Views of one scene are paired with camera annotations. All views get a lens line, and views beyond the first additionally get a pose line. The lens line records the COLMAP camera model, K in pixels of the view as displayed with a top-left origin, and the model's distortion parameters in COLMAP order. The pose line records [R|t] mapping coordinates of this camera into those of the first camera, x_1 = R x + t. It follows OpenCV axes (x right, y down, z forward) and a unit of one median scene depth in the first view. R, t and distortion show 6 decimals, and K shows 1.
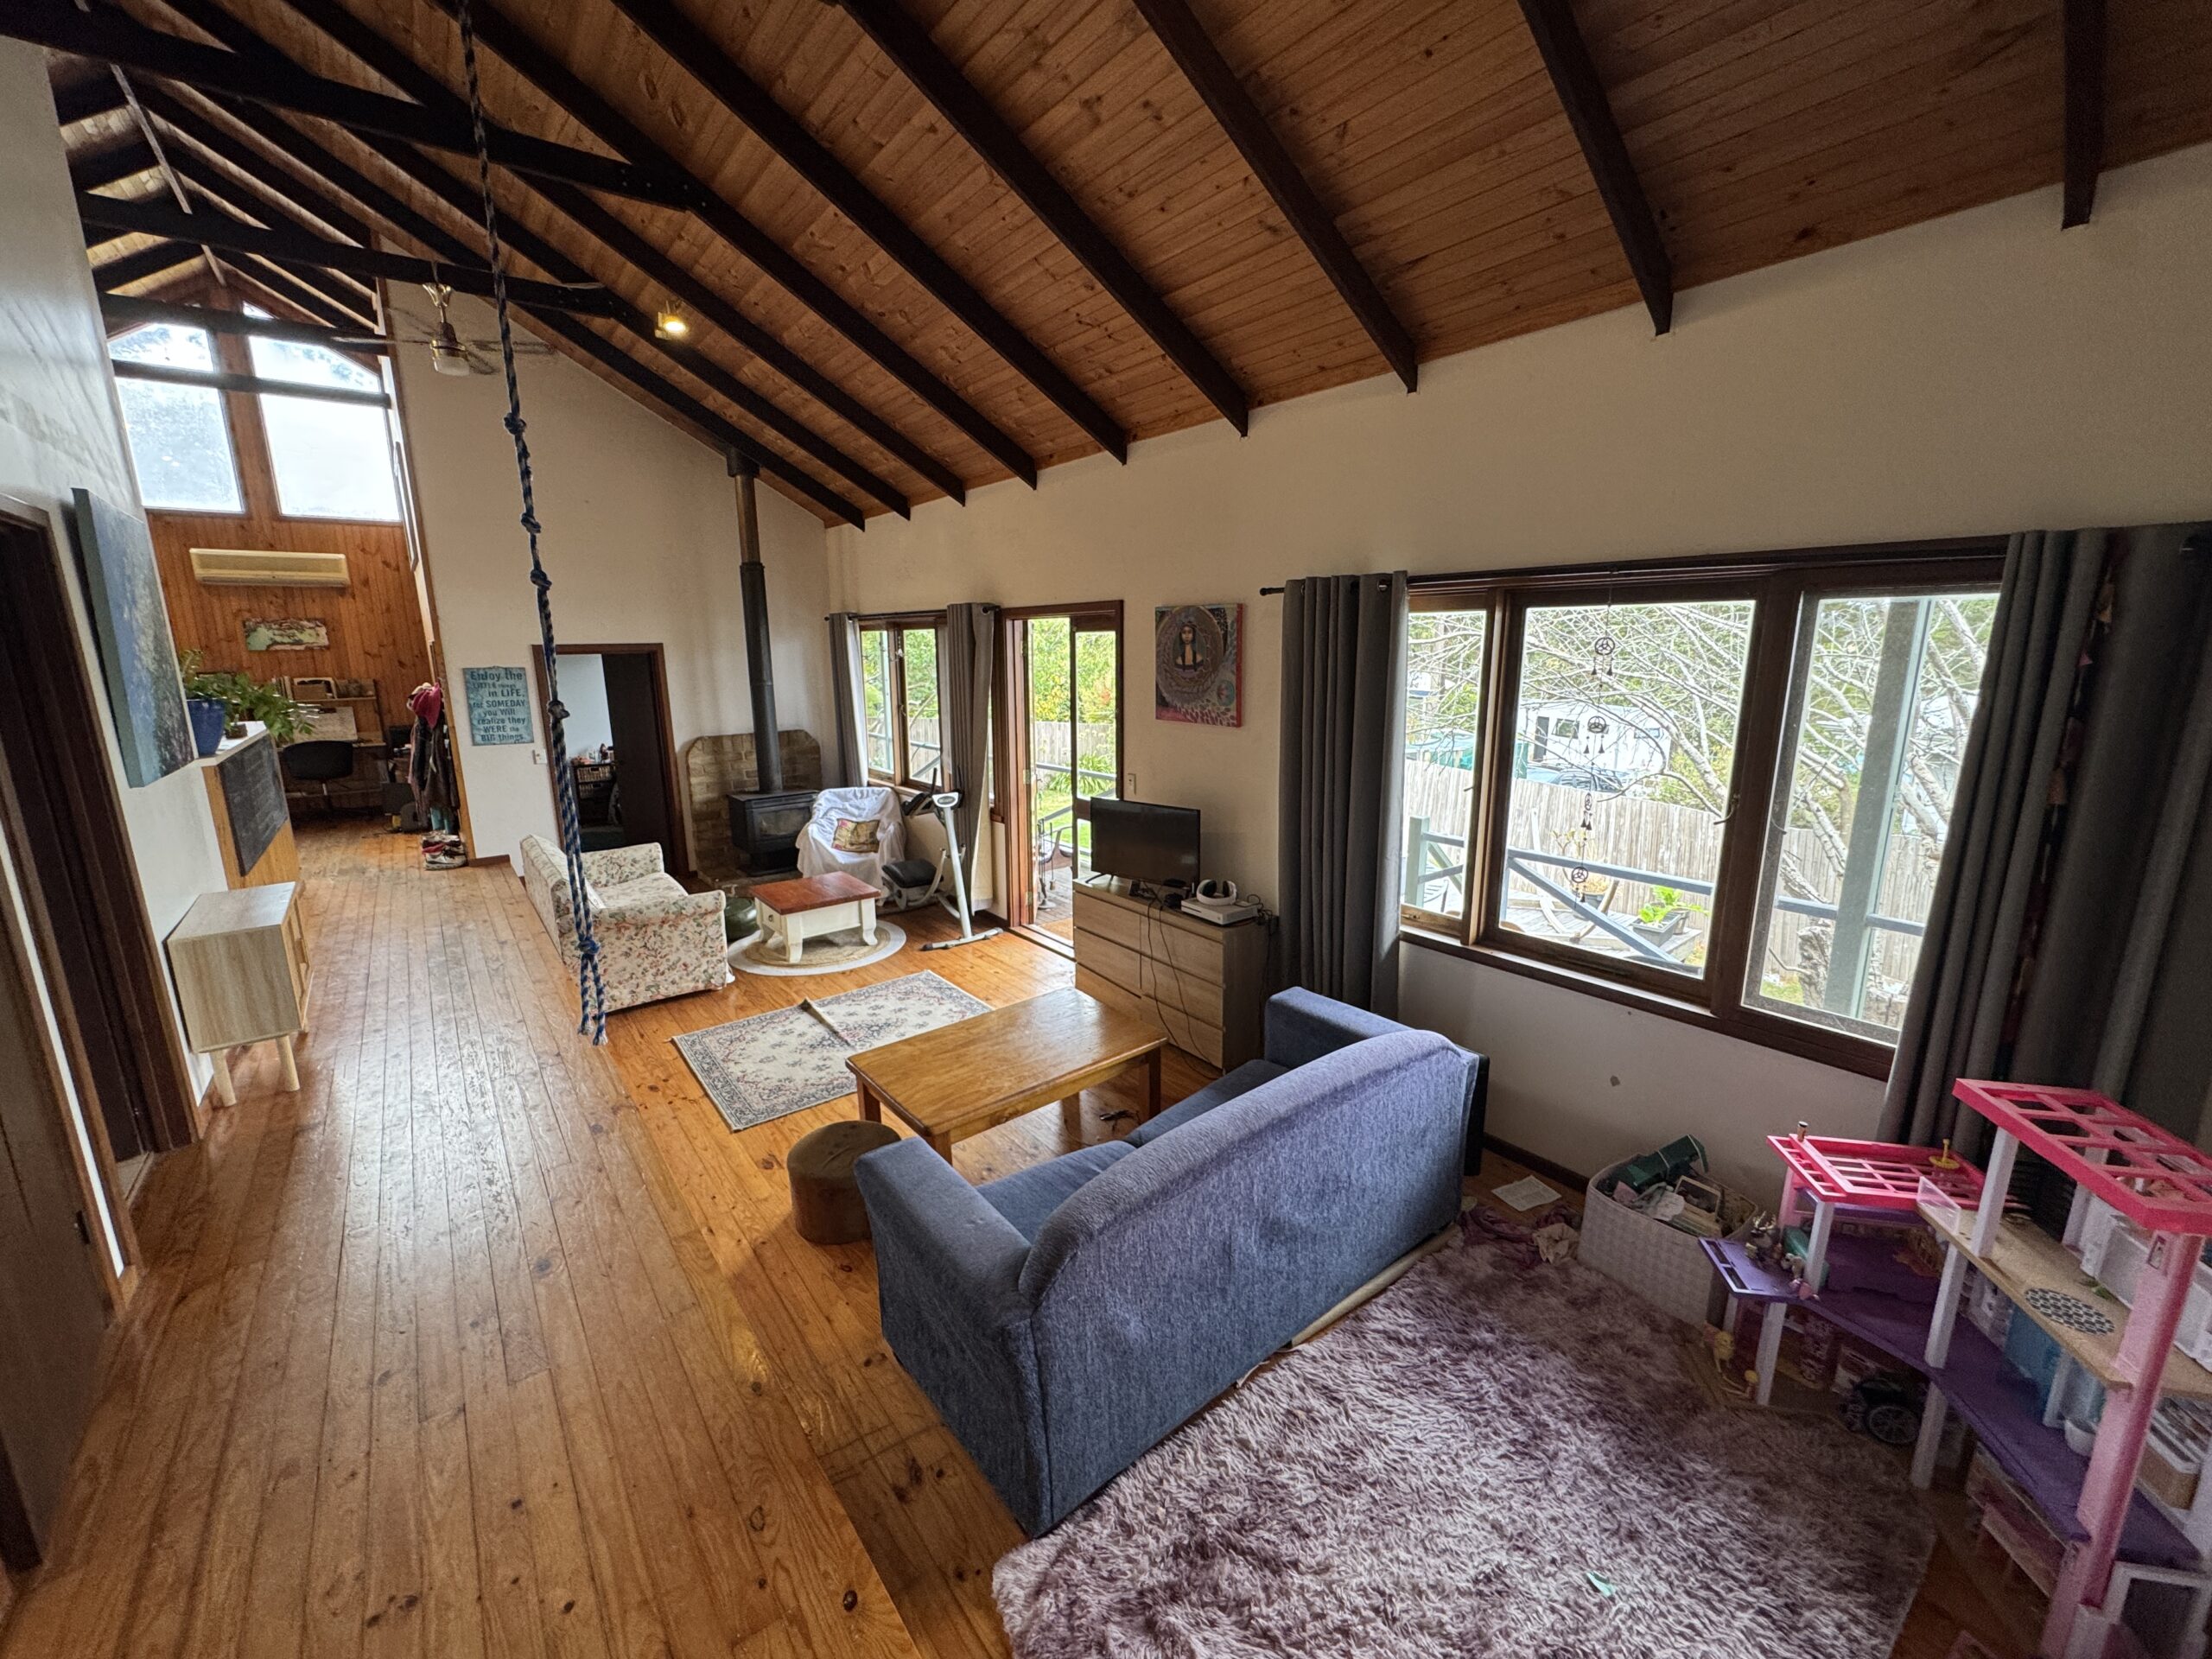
lens RADIAL K [[880.9, 0, 1106.1], [0, 880.9, 821.8], [0, 0, 1]] dist [0.000151, 0.000398]
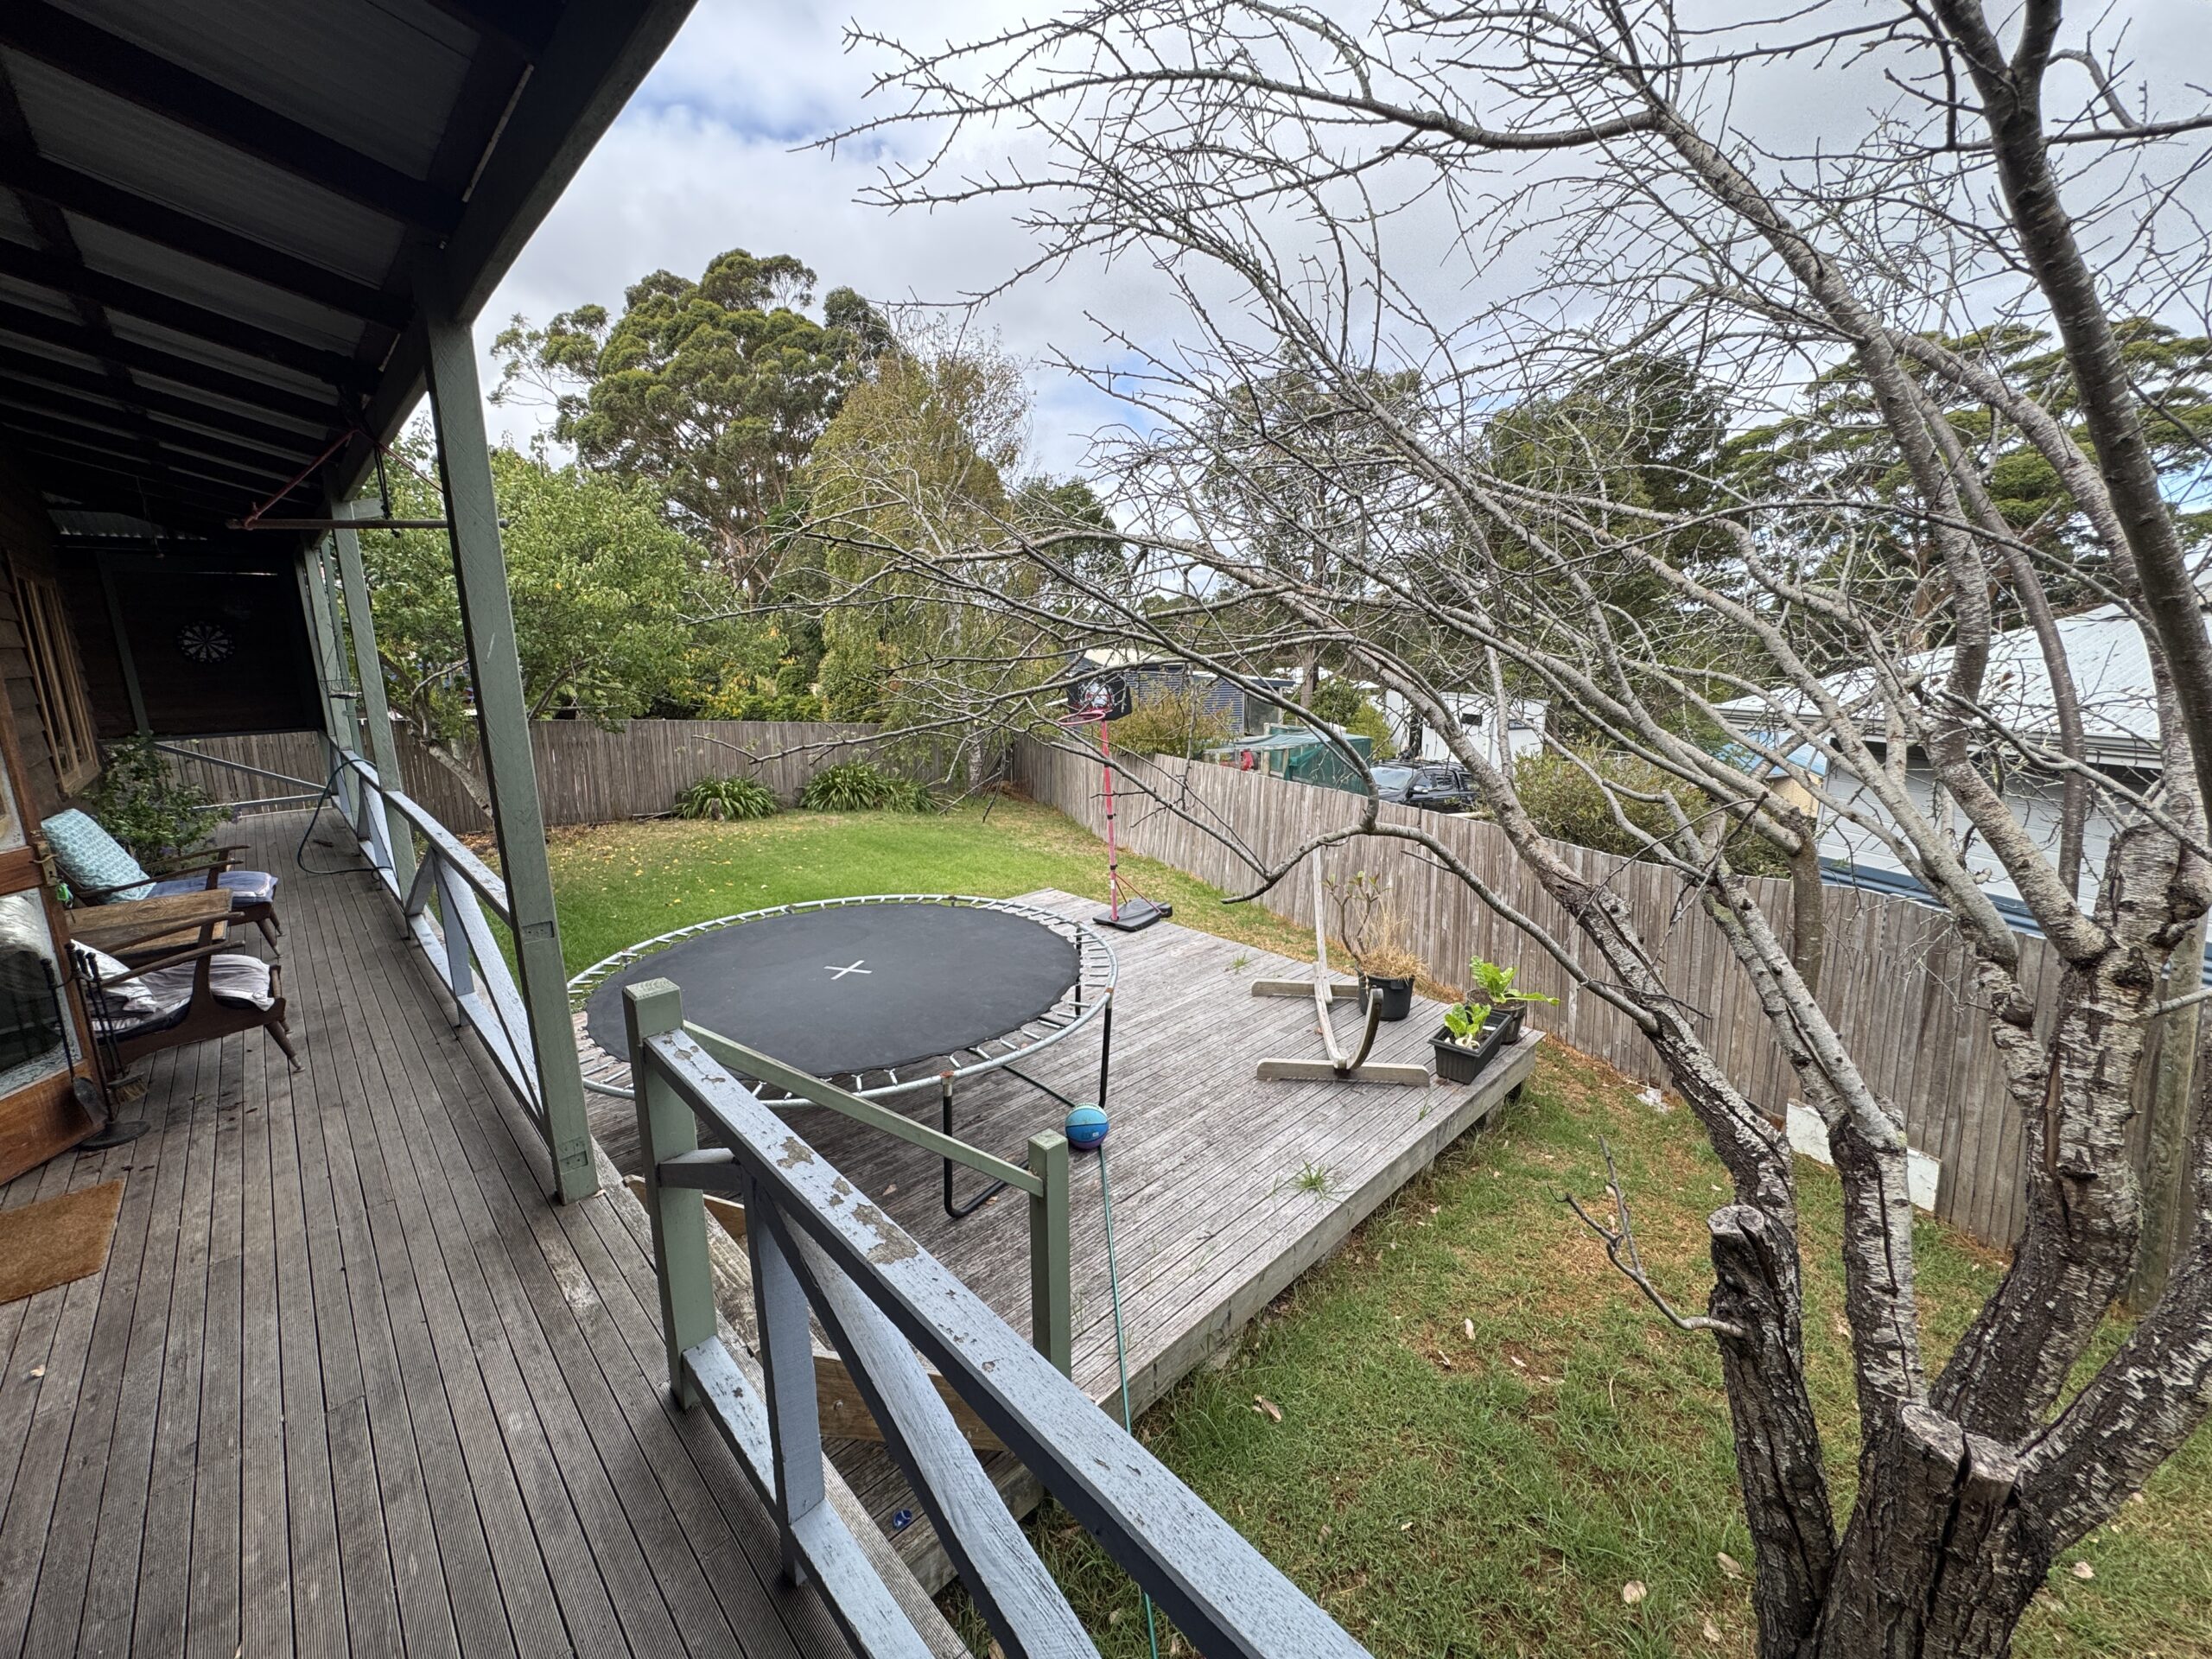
lens RADIAL K [[880.9, 0, 1106.1], [0, 880.9, 821.8], [0, 0, 1]] dist [0.000151, 0.000398]
pose [[0.994977, -0.024868, 0.096963, 0.468087], [0.024827, 0.999690, 0.001635, -0.060006], [-0.096973, 0.000780, 0.995287, 0.613913]]
